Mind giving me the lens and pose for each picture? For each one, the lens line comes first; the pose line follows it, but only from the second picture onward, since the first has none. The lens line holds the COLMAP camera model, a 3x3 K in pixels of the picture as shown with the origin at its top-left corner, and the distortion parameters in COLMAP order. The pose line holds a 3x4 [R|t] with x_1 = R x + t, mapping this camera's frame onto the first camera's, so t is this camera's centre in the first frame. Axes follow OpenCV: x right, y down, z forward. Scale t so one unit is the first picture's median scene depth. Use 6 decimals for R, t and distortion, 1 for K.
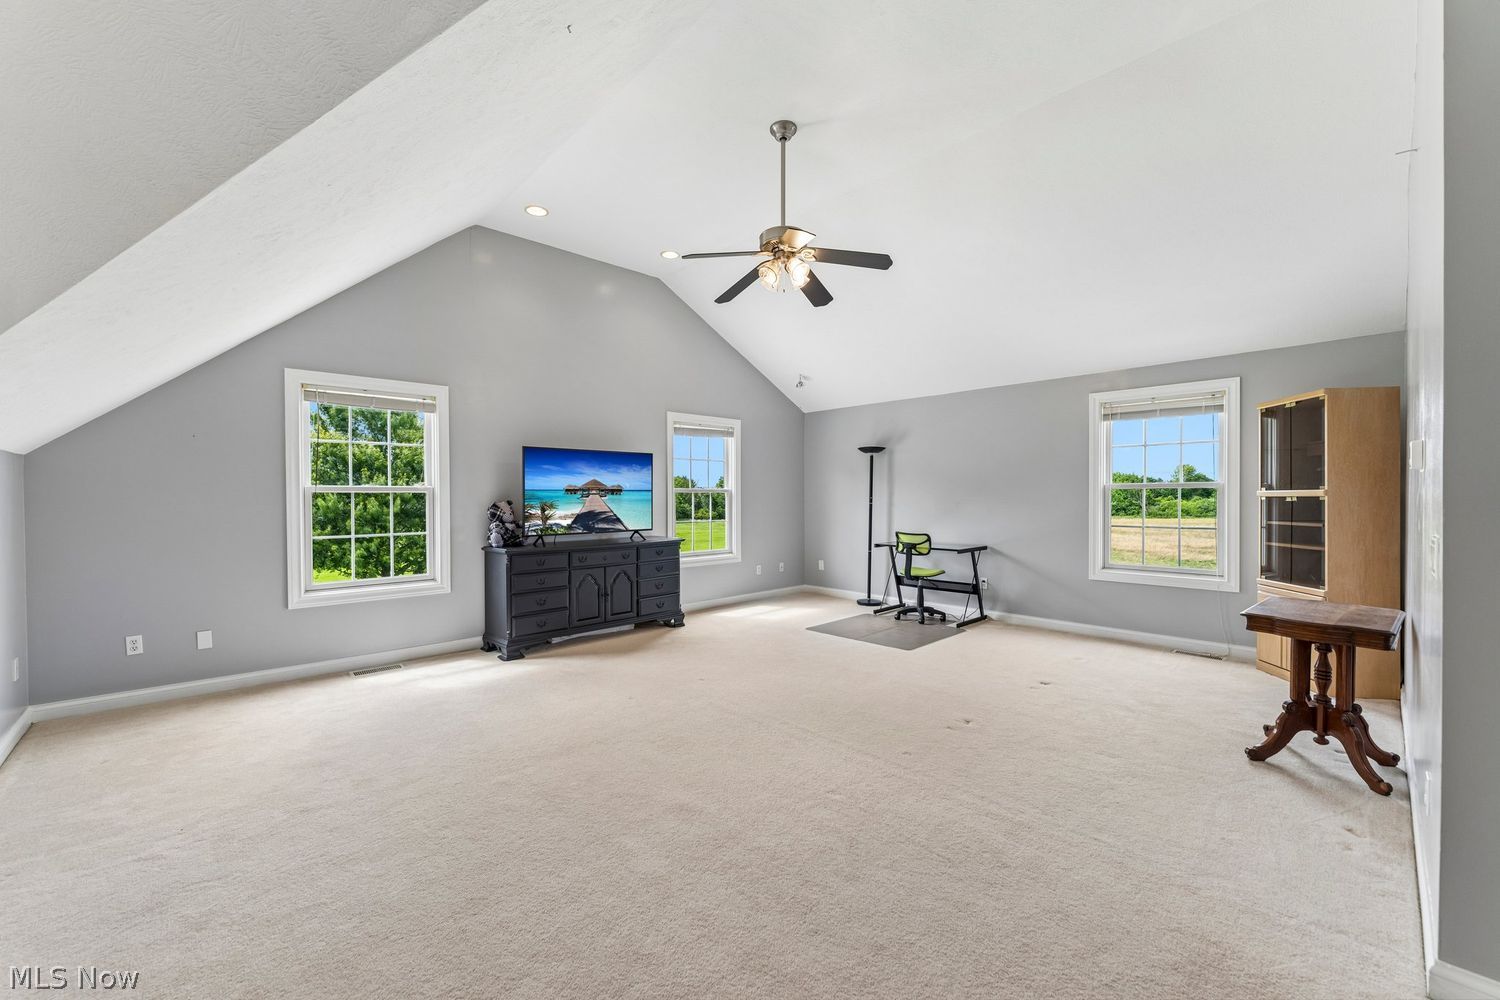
lens RADIAL K [[503.4, 0, 750.0], [0, 503.4, 500.0], [0, 0, 1]] dist [-0.000443, -0.000015]
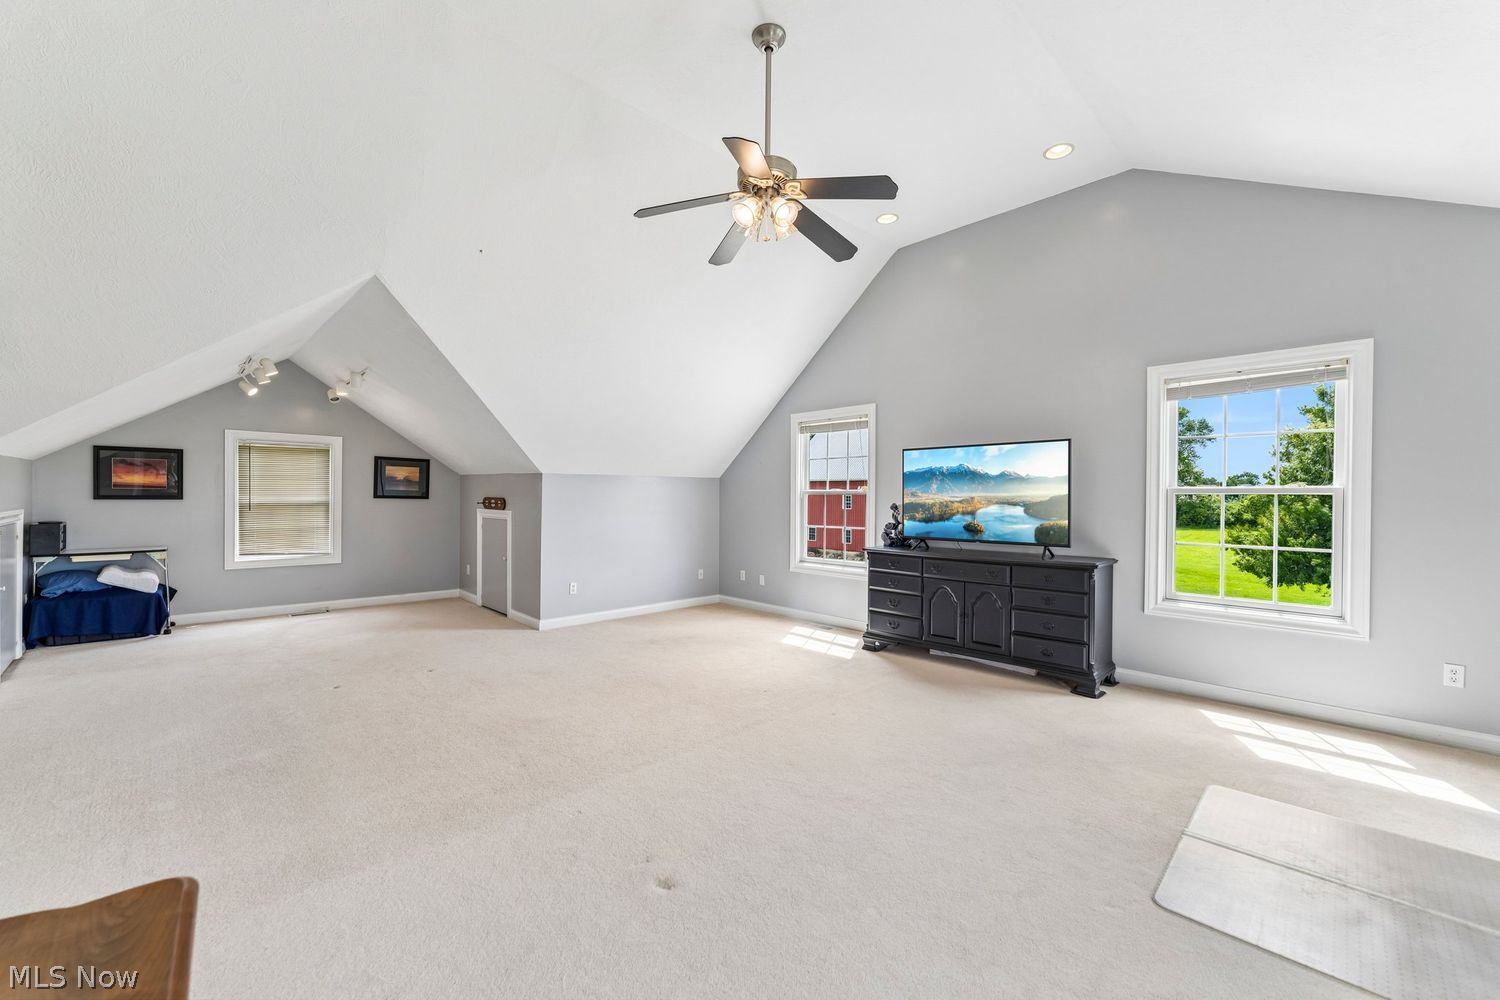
lens RADIAL K [[596.5, 0, 750.0], [0, 596.5, 500.0], [0, 0, 1]] dist [-0.006498, -0.000242]
pose [[0.093372, 0.009266, -0.995588, 0.599871], [-0.013592, 0.999875, 0.008031, -0.008621], [0.995538, 0.012782, 0.093487, 0.479103]]
